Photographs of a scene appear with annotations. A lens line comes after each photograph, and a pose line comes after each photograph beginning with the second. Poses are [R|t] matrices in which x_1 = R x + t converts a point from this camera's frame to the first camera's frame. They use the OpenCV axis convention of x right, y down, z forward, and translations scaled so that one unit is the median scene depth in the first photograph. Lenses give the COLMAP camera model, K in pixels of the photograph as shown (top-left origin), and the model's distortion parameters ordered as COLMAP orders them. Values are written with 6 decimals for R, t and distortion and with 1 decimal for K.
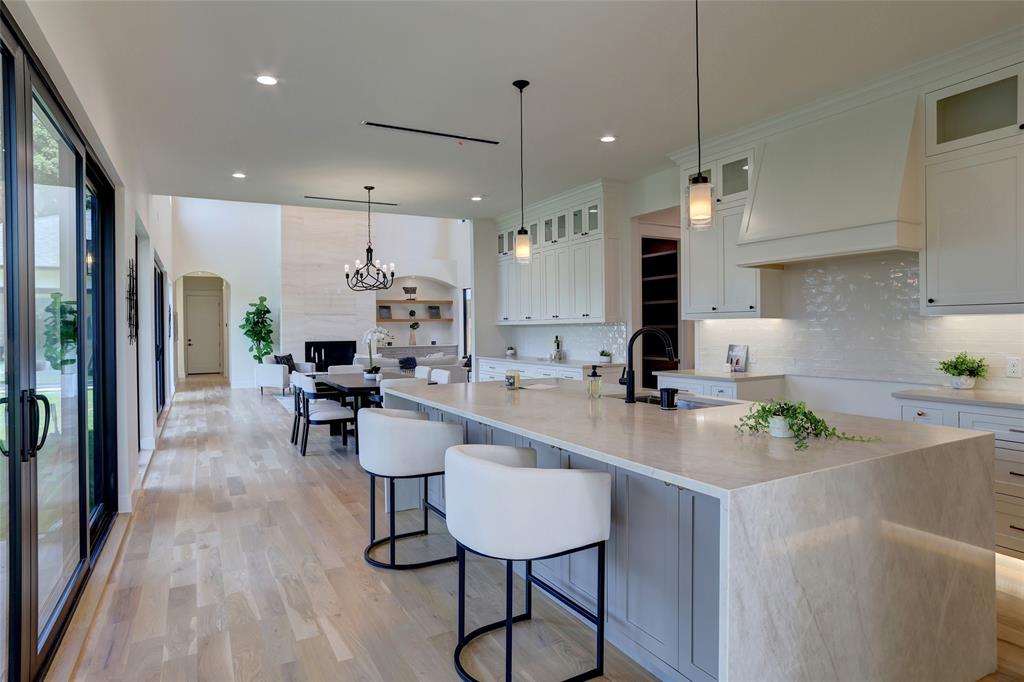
lens RADIAL K [[585.3, 0, 511.1], [0, 585.3, 340.3], [0, 0, 1]] dist [-0.046968, 0.010656]
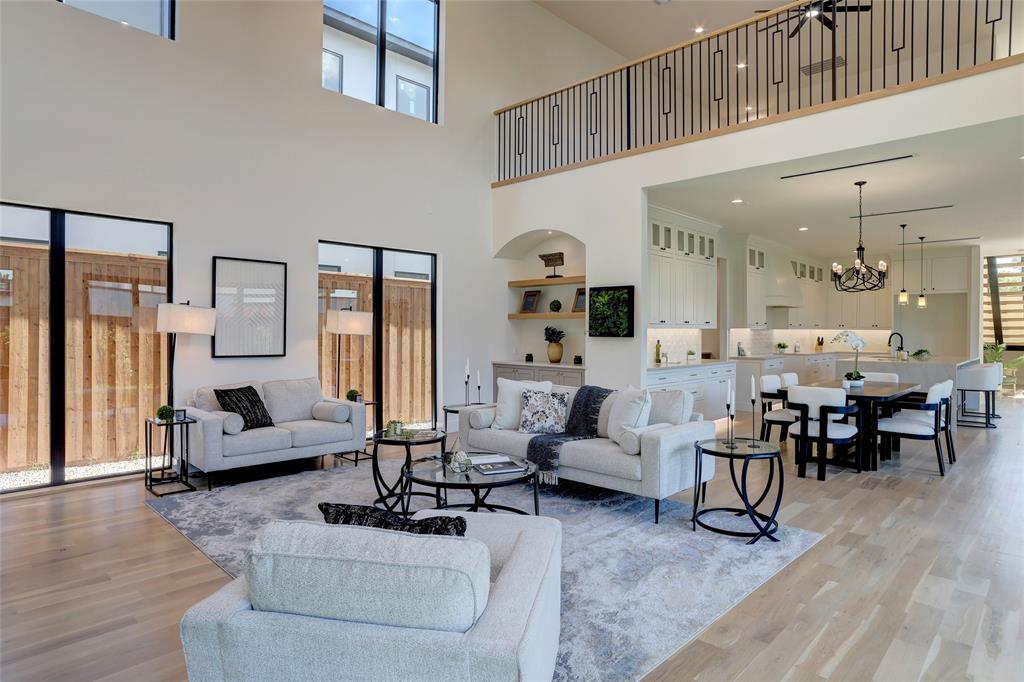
lens RADIAL K [[585.3, 0, 502.8], [0, 585.3, 336.8], [0, 0, 1]] dist [-0.046968, 0.010656]
pose [[-0.303126, -0.002259, 0.952948, -0.924647], [0.019736, 0.999768, 0.008648, -0.030523], [-0.952746, 0.021429, -0.303011, 1.773444]]
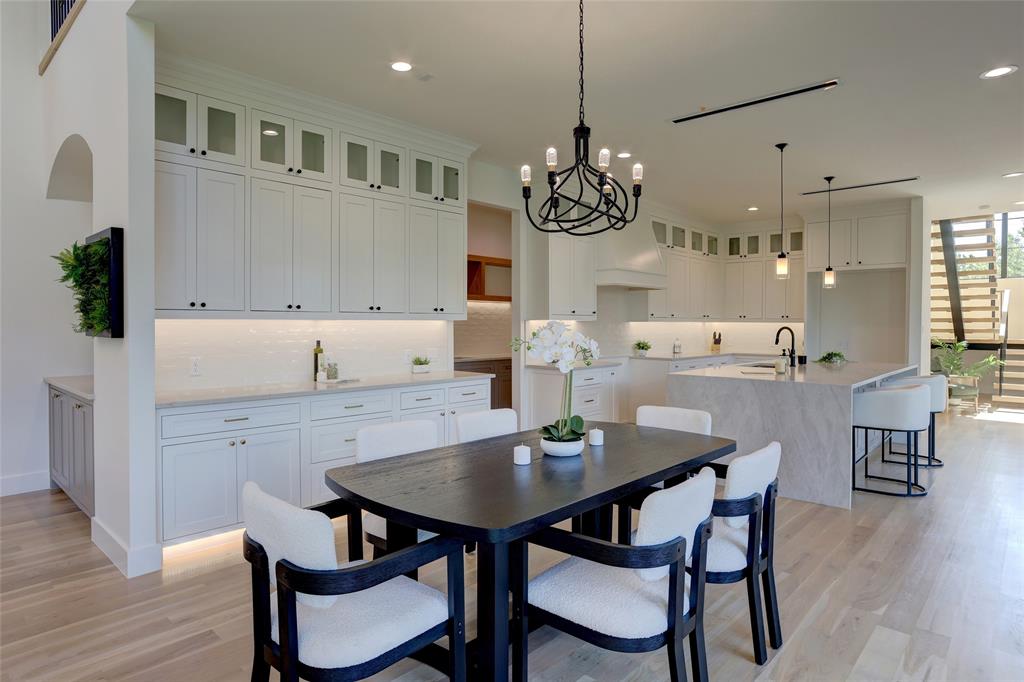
lens RADIAL K [[585.3, 0, 507.0], [0, 585.3, 337.5], [0, 0, 1]] dist [-0.046968, 0.010656]
pose [[-0.328959, -0.011978, 0.944268, -0.588208], [0.021661, 0.999561, 0.020226, -0.020065], [-0.944096, 0.027107, -0.328555, 1.141689]]
